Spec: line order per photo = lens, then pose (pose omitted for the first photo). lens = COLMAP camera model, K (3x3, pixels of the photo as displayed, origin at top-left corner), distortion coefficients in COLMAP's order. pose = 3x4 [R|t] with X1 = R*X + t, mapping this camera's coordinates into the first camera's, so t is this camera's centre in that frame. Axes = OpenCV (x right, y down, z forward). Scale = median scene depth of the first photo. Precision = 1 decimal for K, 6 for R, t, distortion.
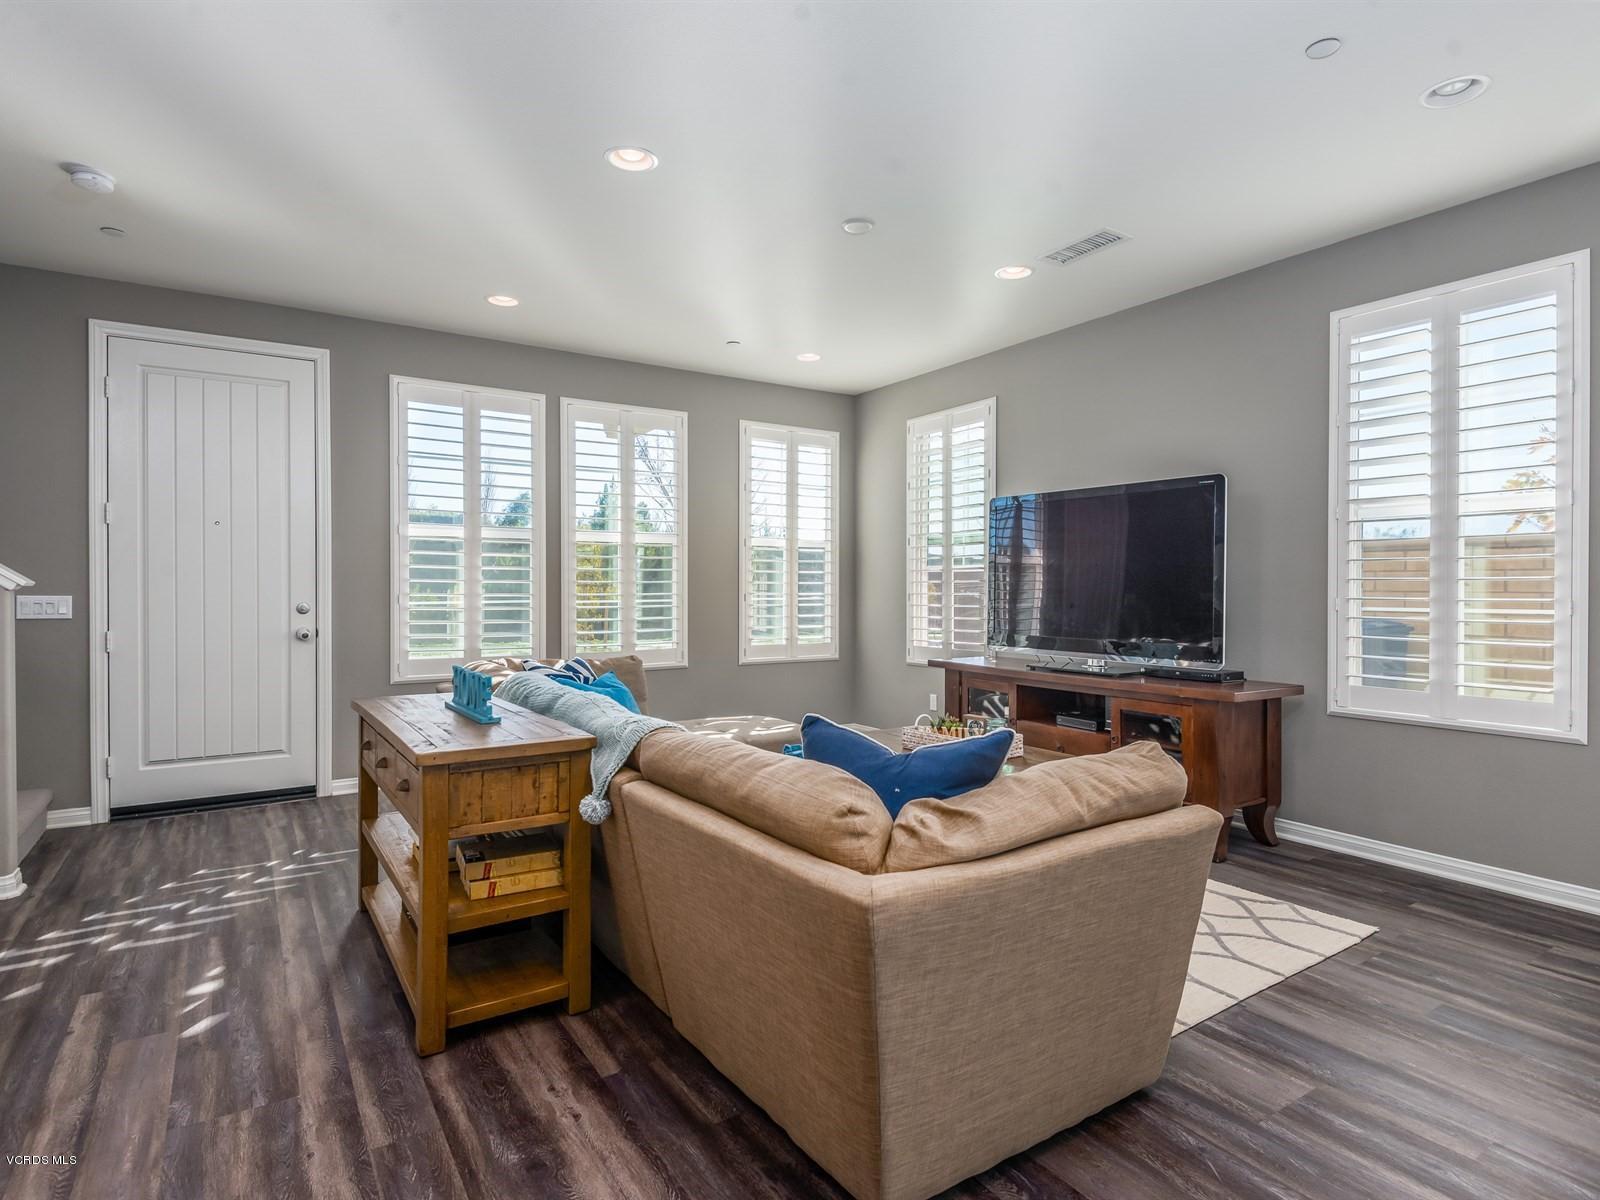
lens RADIAL K [[866.7, 0, 826.6], [0, 866.7, 600.0], [0, 0, 1]] dist [-0.012774, -0.000829]
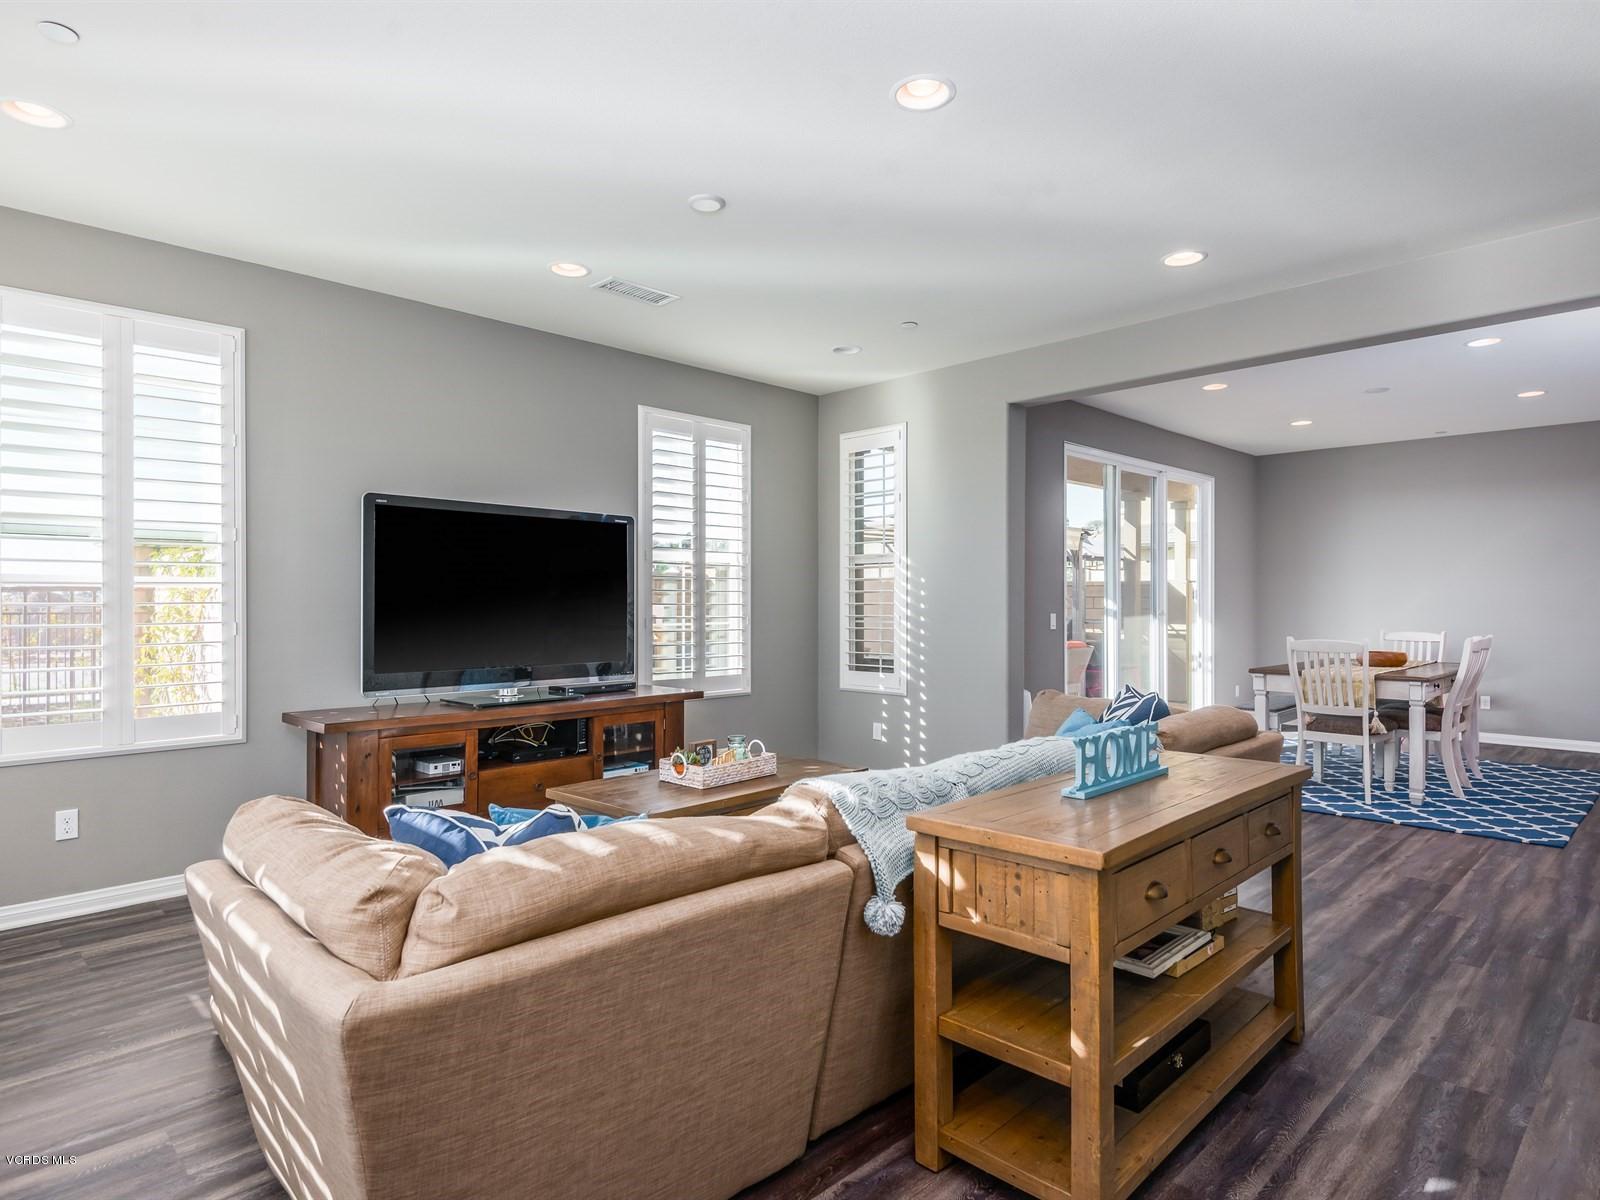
lens RADIAL K [[866.7, 0, 826.6], [0, 866.7, 600.0], [0, 0, 1]] dist [-0.012774, -0.000829]
pose [[-0.172393, 0.010280, 0.984975, -0.945599], [0.007341, 0.999931, -0.009151, -0.021542], [-0.985001, 0.005653, -0.172457, 1.155160]]
